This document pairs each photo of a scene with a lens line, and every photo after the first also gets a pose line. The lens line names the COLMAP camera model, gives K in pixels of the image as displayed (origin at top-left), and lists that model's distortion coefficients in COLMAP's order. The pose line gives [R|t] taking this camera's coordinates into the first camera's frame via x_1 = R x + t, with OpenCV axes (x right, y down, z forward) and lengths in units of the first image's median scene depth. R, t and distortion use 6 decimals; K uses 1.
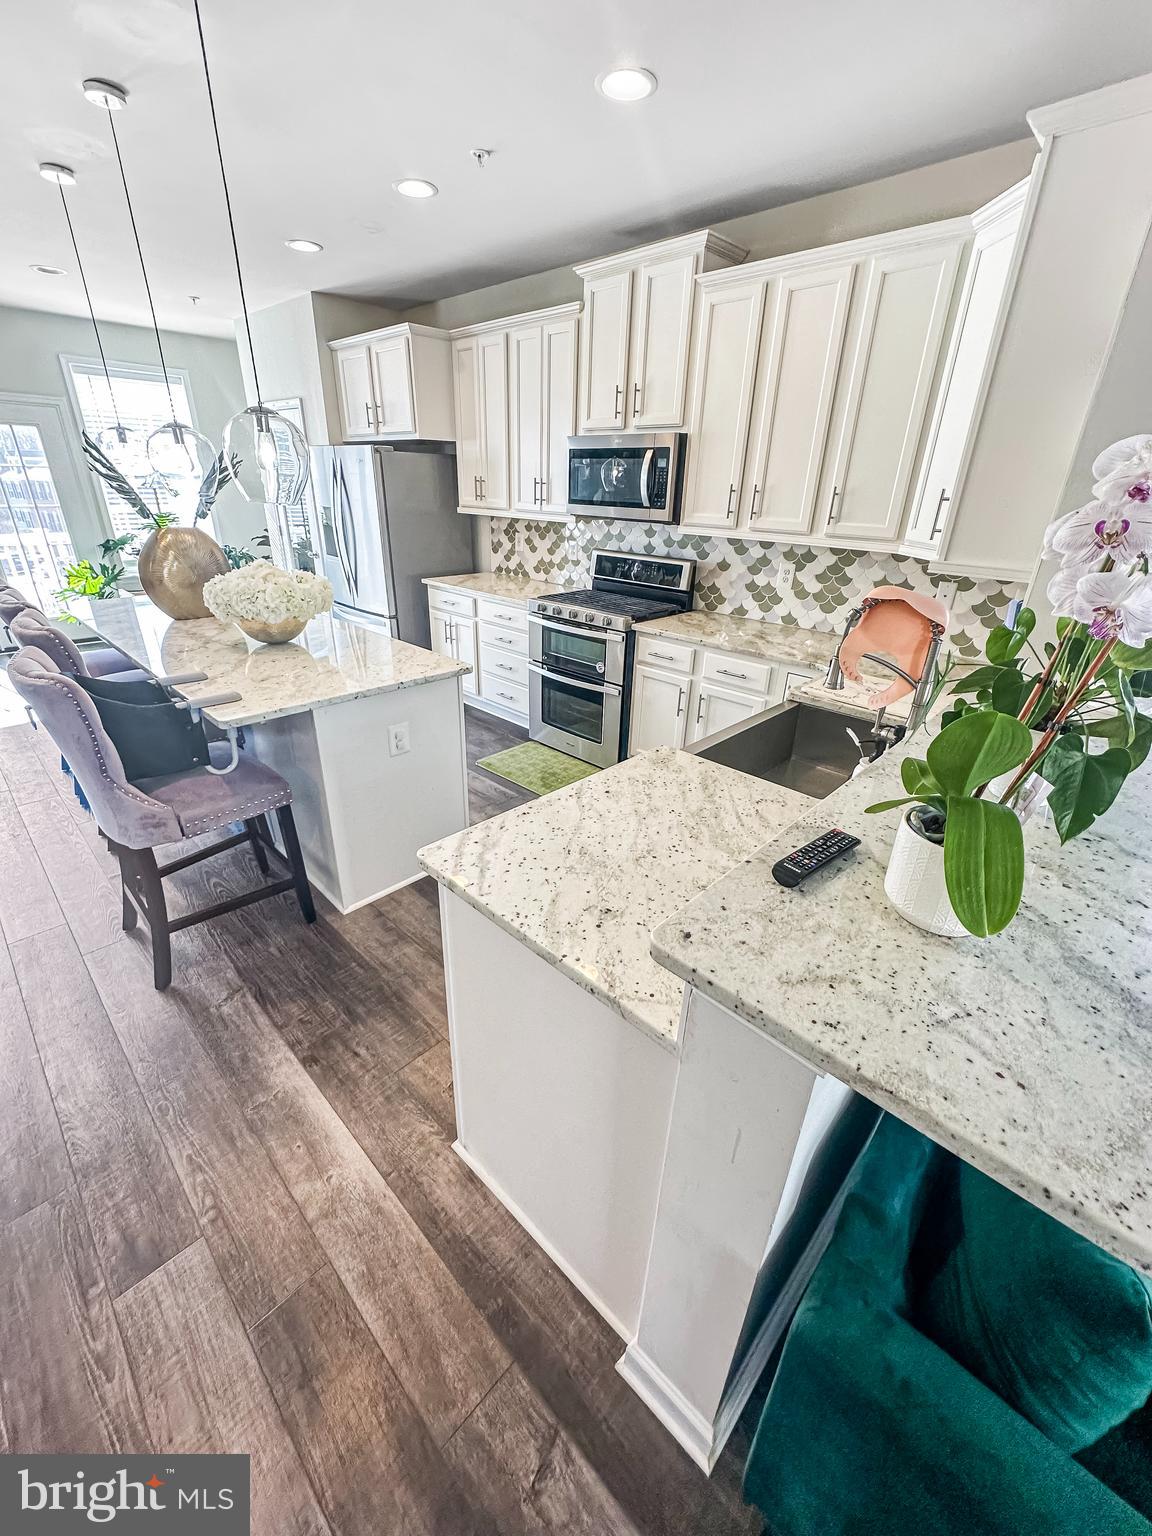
lens RADIAL K [[614.1, 0, 574.7], [0, 614.1, 764.8], [0, 0, 1]] dist [-0.001661, 0.000272]
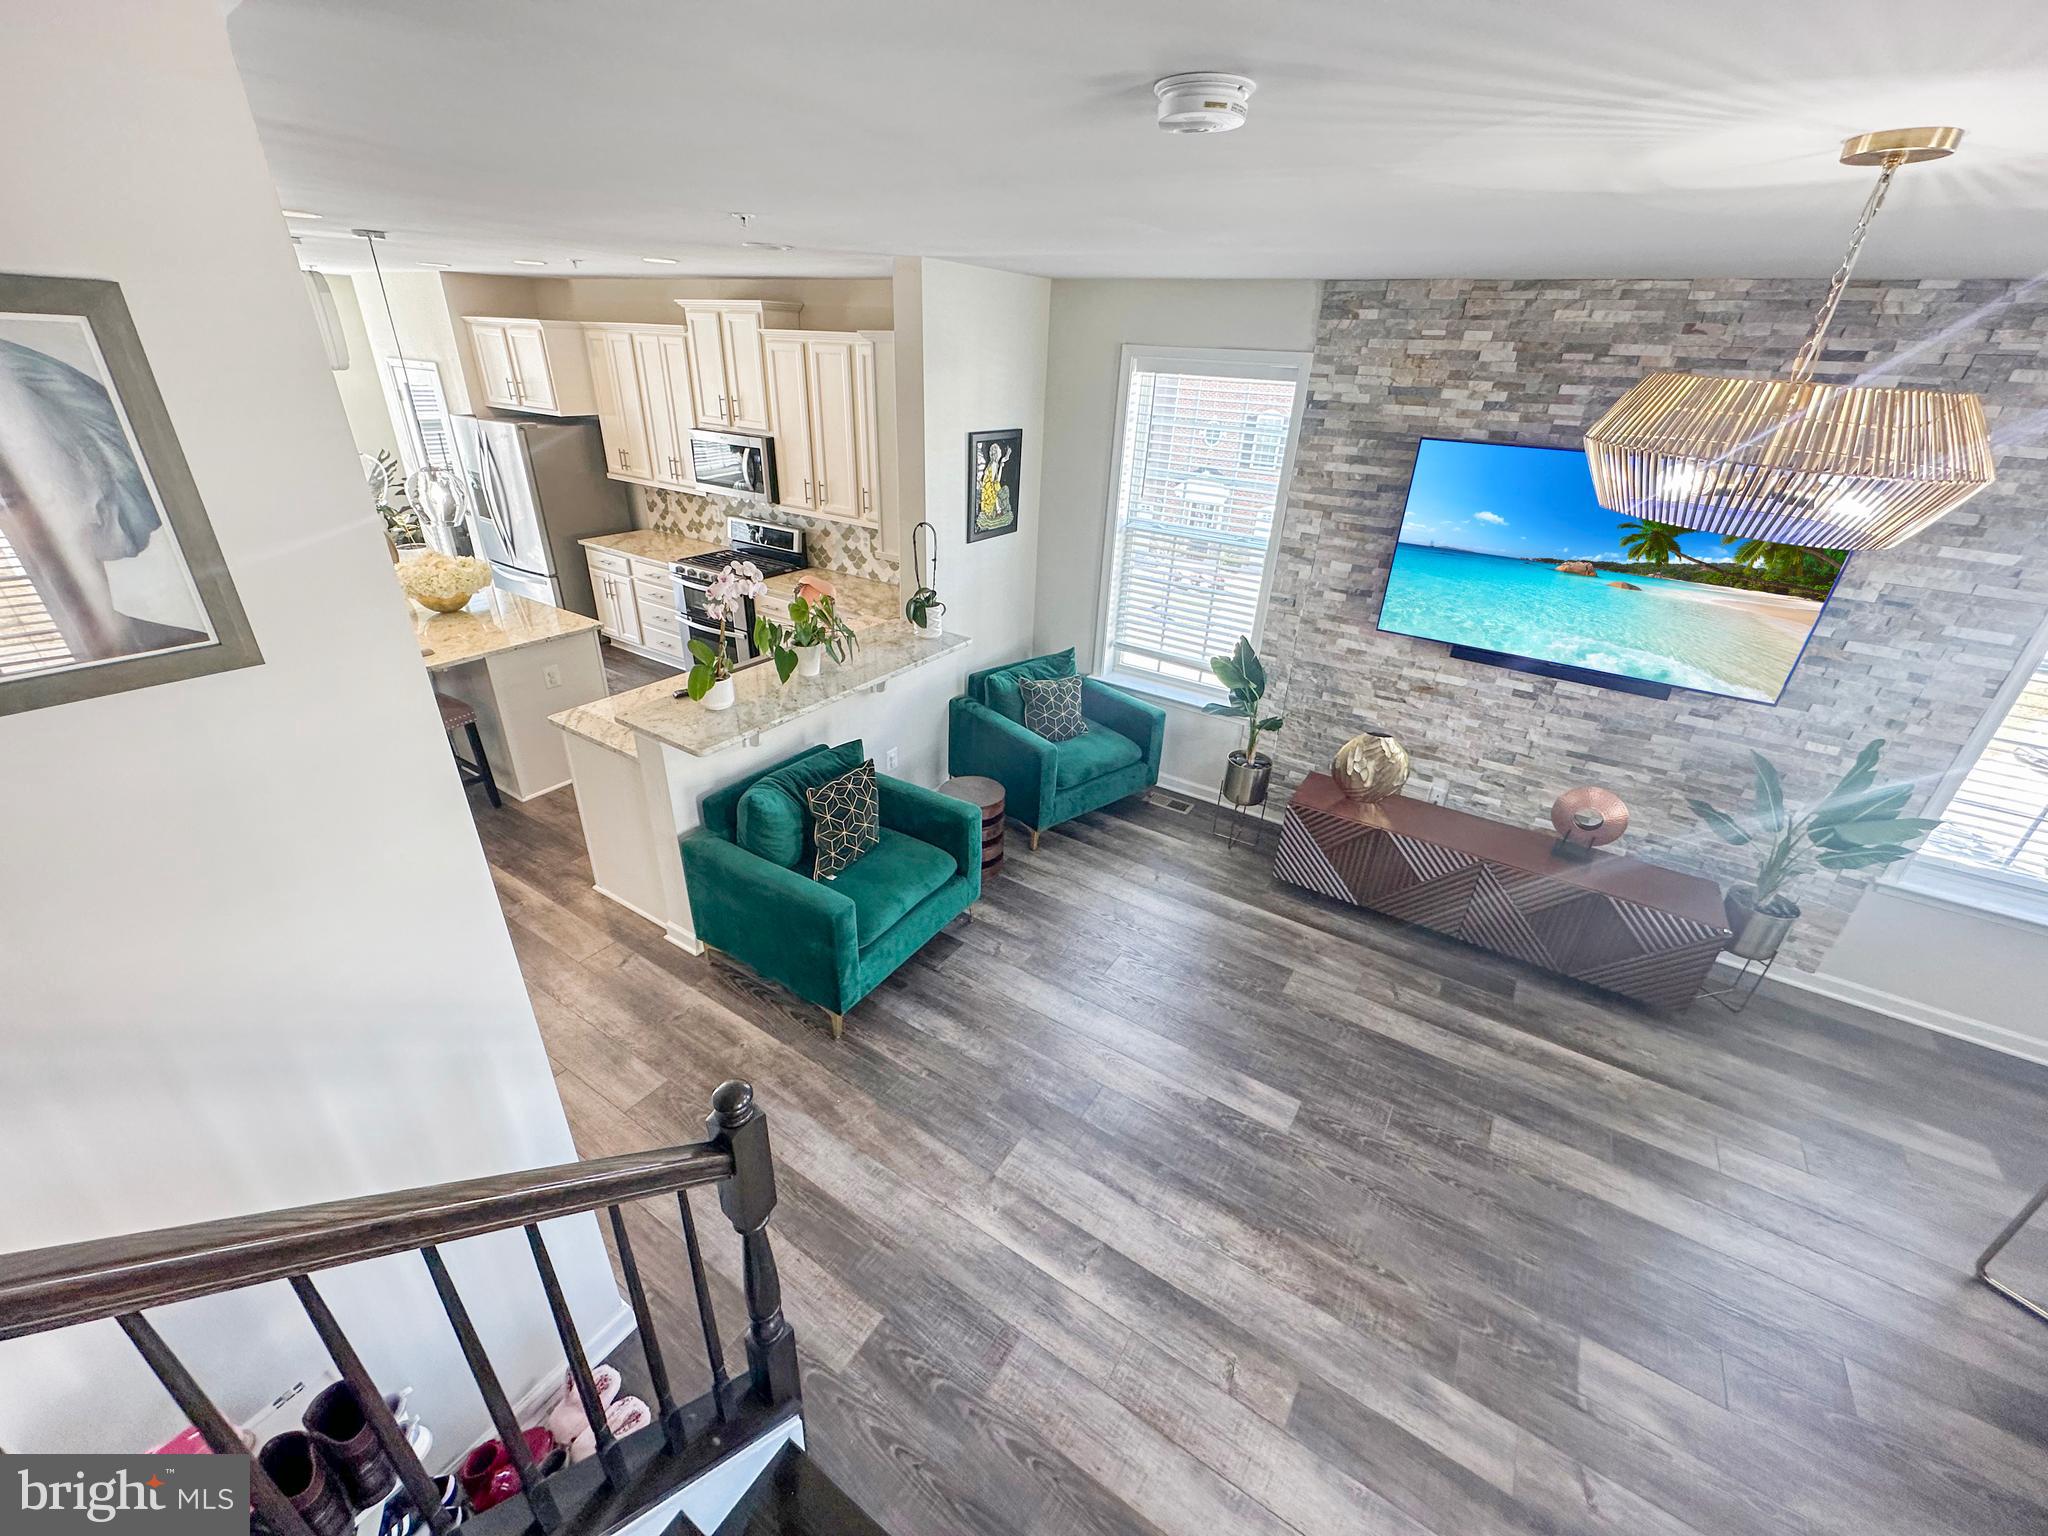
lens RADIAL K [[823.9, 0, 1024.3], [0, 823.9, 770.6], [0, 0, 1]] dist [-0.001546, 0.000647]
pose [[0.981216, -0.075231, 0.177636, 0.297972], [0.066684, 0.996333, 0.053612, 0.099774], [-0.181018, -0.040759, 0.982635, -0.748918]]
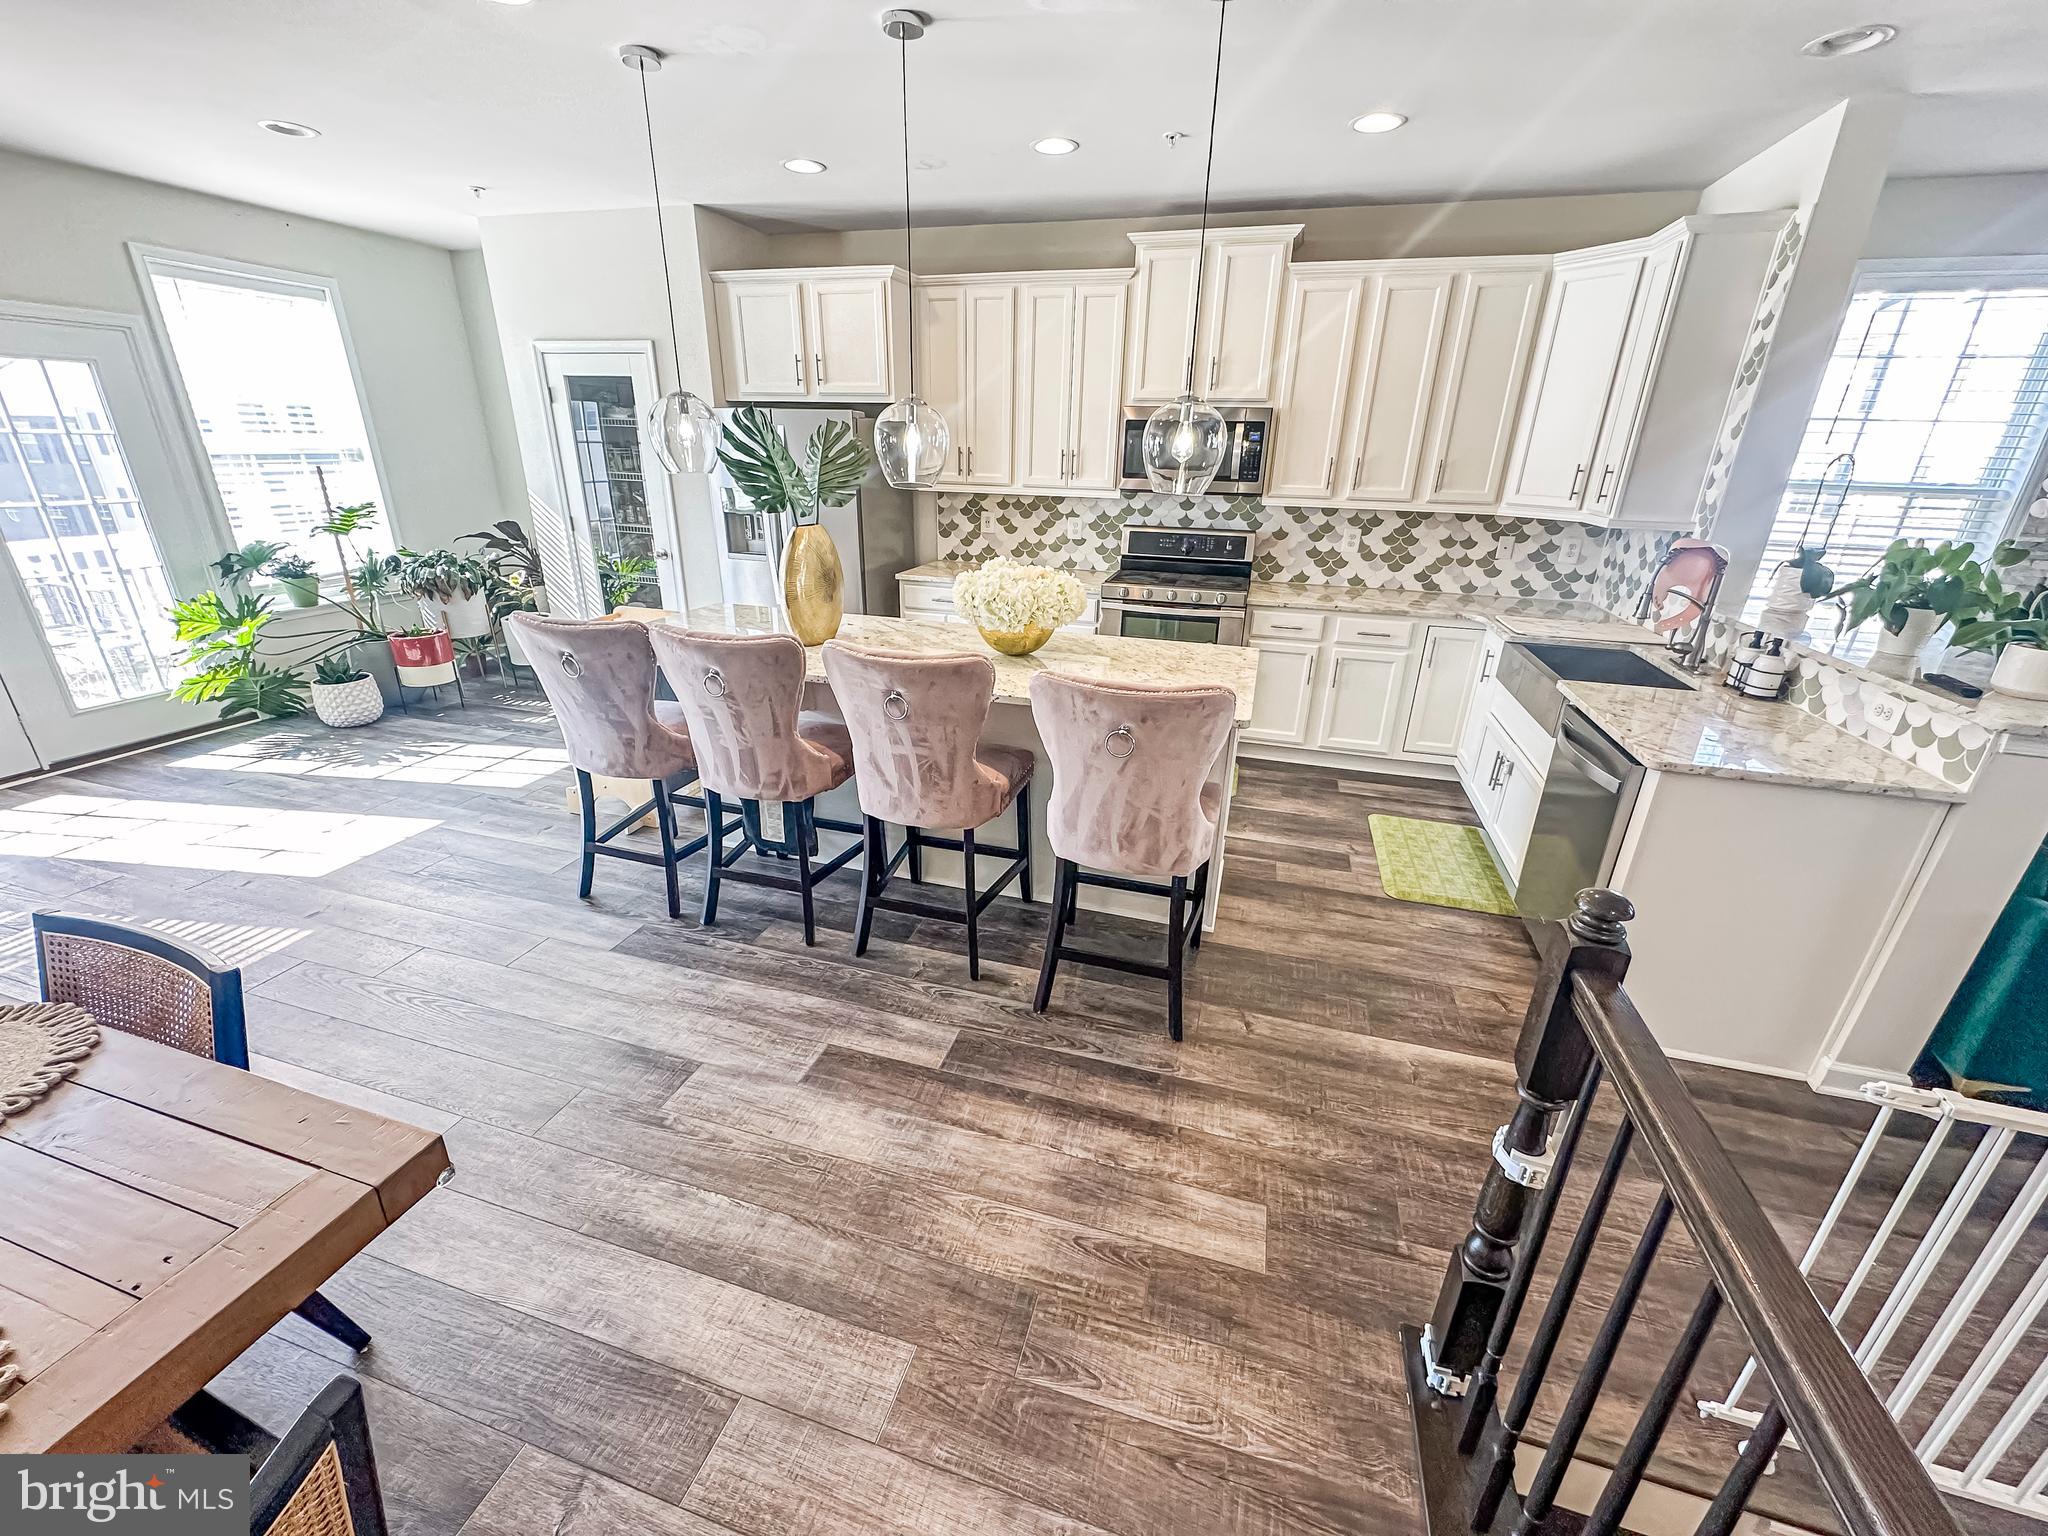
lens RADIAL K [[827.1, 0, 1016.3], [0, 827.1, 763.4], [0, 0, 1]] dist [0.000668, 0.000197]
pose [[0.888031, -0.175828, 0.424837, -0.756077], [0.196351, 0.980523, -0.004619, -0.036622], [-0.415750, 0.087519, 0.905258, -0.006173]]
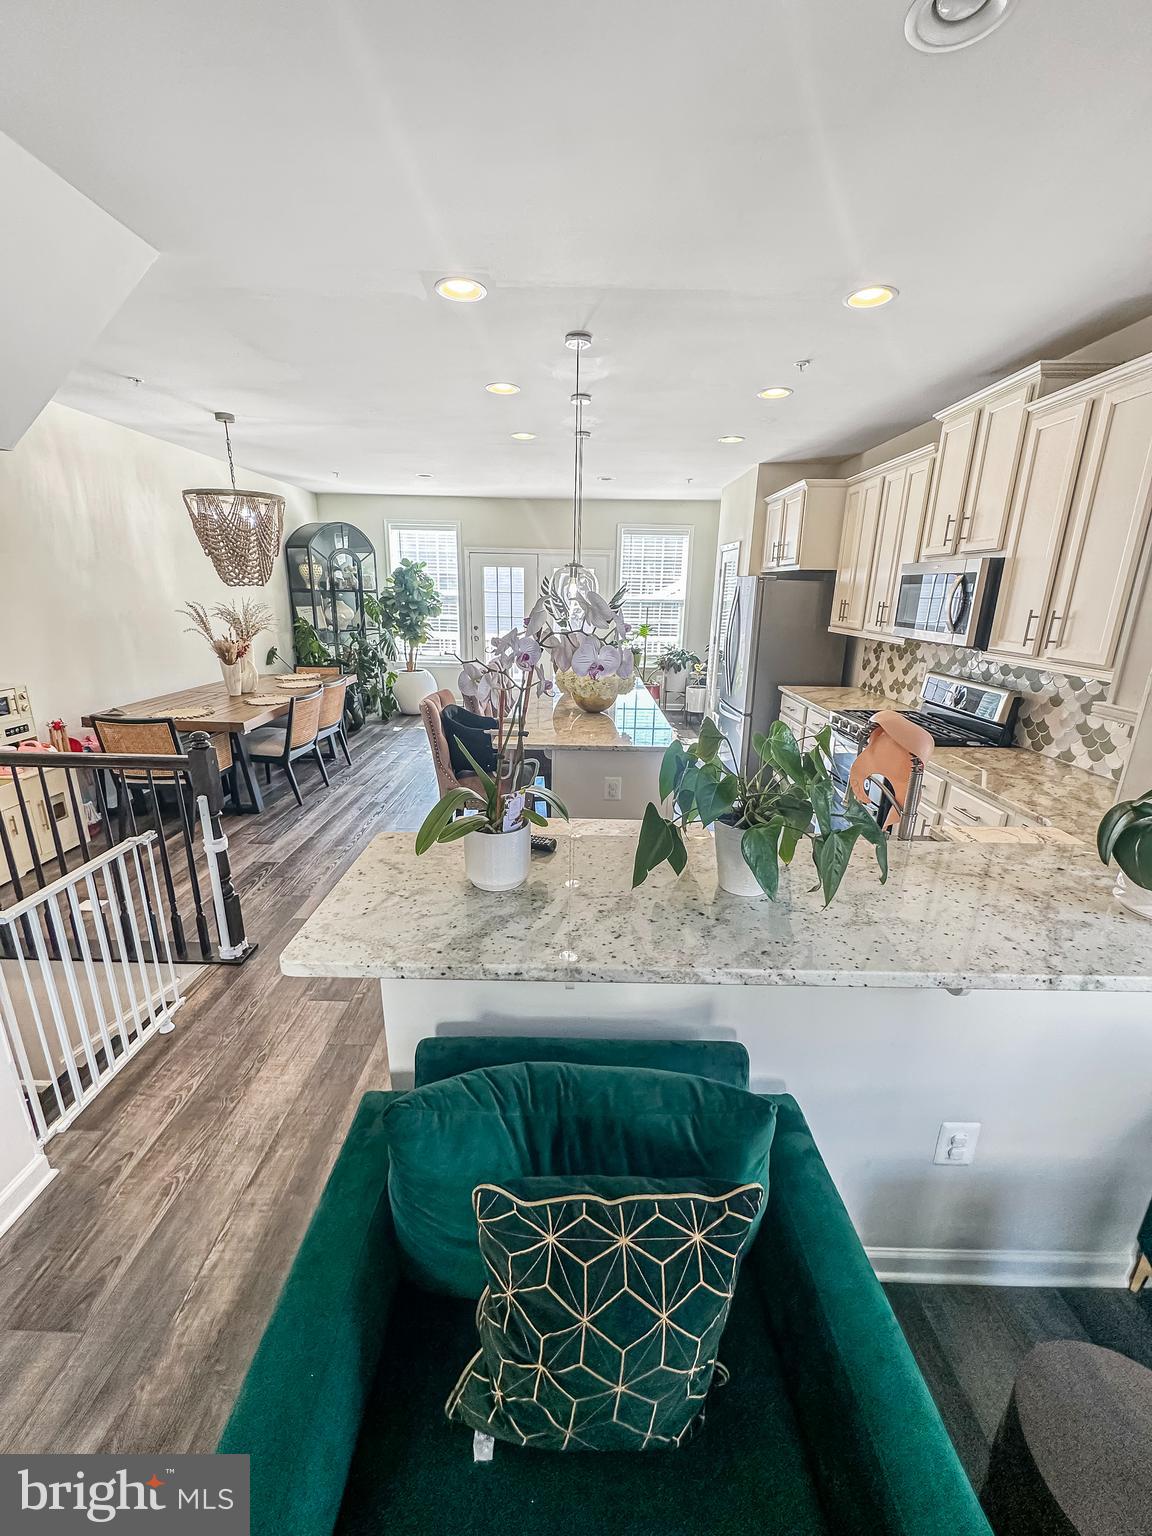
lens RADIAL K [[614.1, 0, 574.7], [0, 614.1, 764.8], [0, 0, 1]] dist [-0.001661, 0.000272]
pose [[0.685152, 0.186149, -0.704212, 0.388521], [-0.303101, 0.951976, -0.043255, -0.005708], [0.662342, 0.243084, 0.708671, -0.006706]]
